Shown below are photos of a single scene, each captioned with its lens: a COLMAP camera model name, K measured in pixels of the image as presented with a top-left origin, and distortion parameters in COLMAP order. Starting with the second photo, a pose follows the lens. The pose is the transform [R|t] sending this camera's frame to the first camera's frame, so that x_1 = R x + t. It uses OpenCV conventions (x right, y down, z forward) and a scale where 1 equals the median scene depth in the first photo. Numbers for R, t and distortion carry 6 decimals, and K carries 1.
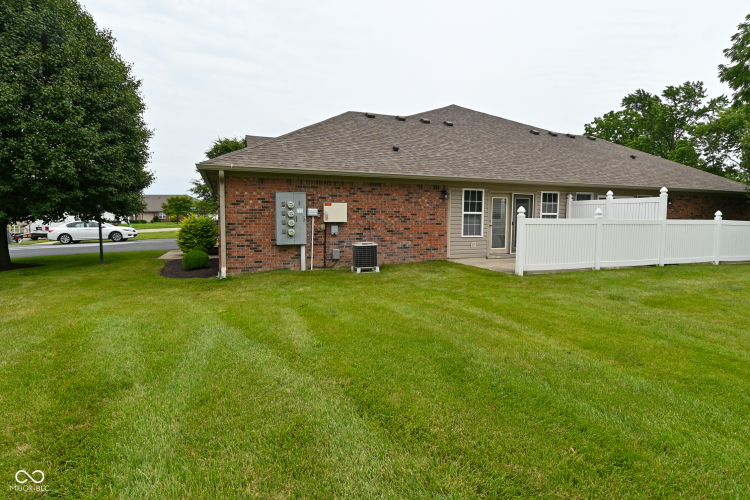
lens RADIAL K [[394.3, 0, 375.1], [0, 394.3, 246.0], [0, 0, 1]] dist [0.013078, -0.024927]
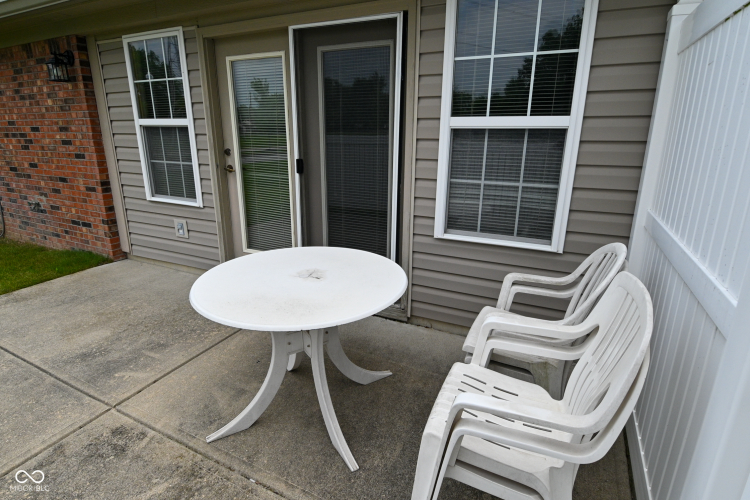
lens RADIAL K [[394.3, 0, 375.1], [0, 394.3, 246.0], [0, 0, 1]] dist [0.013078, -0.024927]
pose [[0.688358, 0.199581, -0.697375, 0.675521], [-0.061999, 0.974073, 0.217571, -0.078458], [0.722717, -0.106530, 0.682885, 1.045802]]
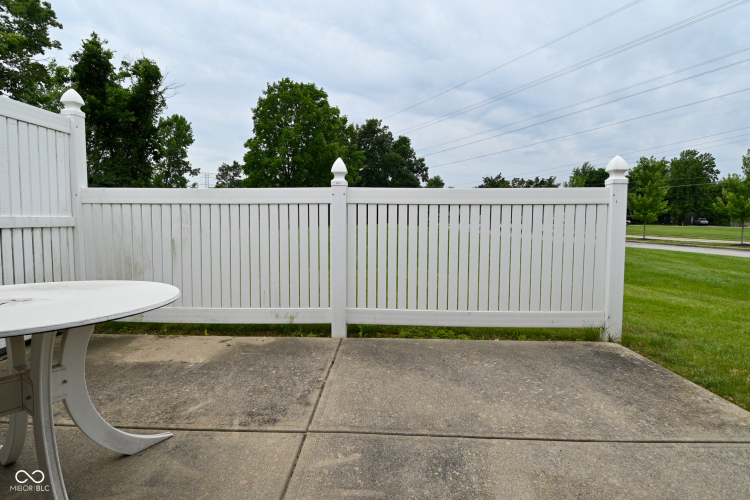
lens RADIAL K [[394.3, 0, 375.1], [0, 394.3, 246.0], [0, 0, 1]] dist [0.013078, -0.024927]
pose [[-0.924652, -0.036846, 0.379027, 0.351915], [0.020818, 0.988929, 0.146922, -0.057763], [-0.380244, 0.143742, -0.913648, 1.227625]]
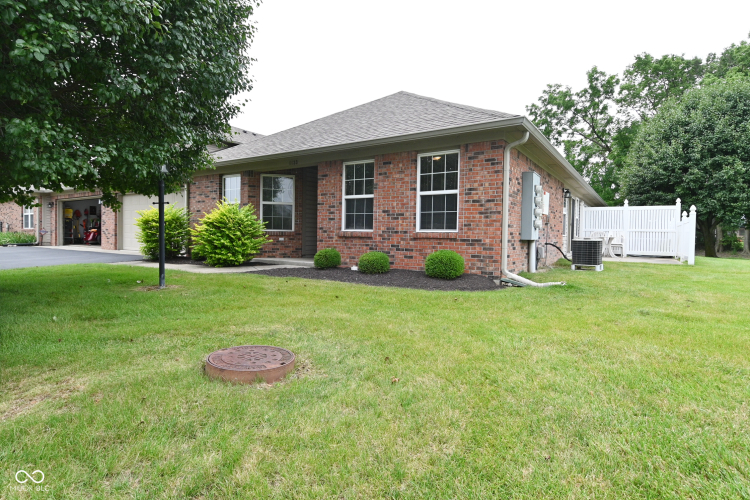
lens RADIAL K [[388.8, 0, 375.0], [0, 388.8, 250.0], [0, 0, 1]] dist [0.011120, -0.016727]
pose [[0.813024, -0.013859, 0.582065, -0.885286], [0.027298, 0.999525, -0.014331, 0.018197], [-0.581590, 0.027541, 0.813016, 0.522389]]
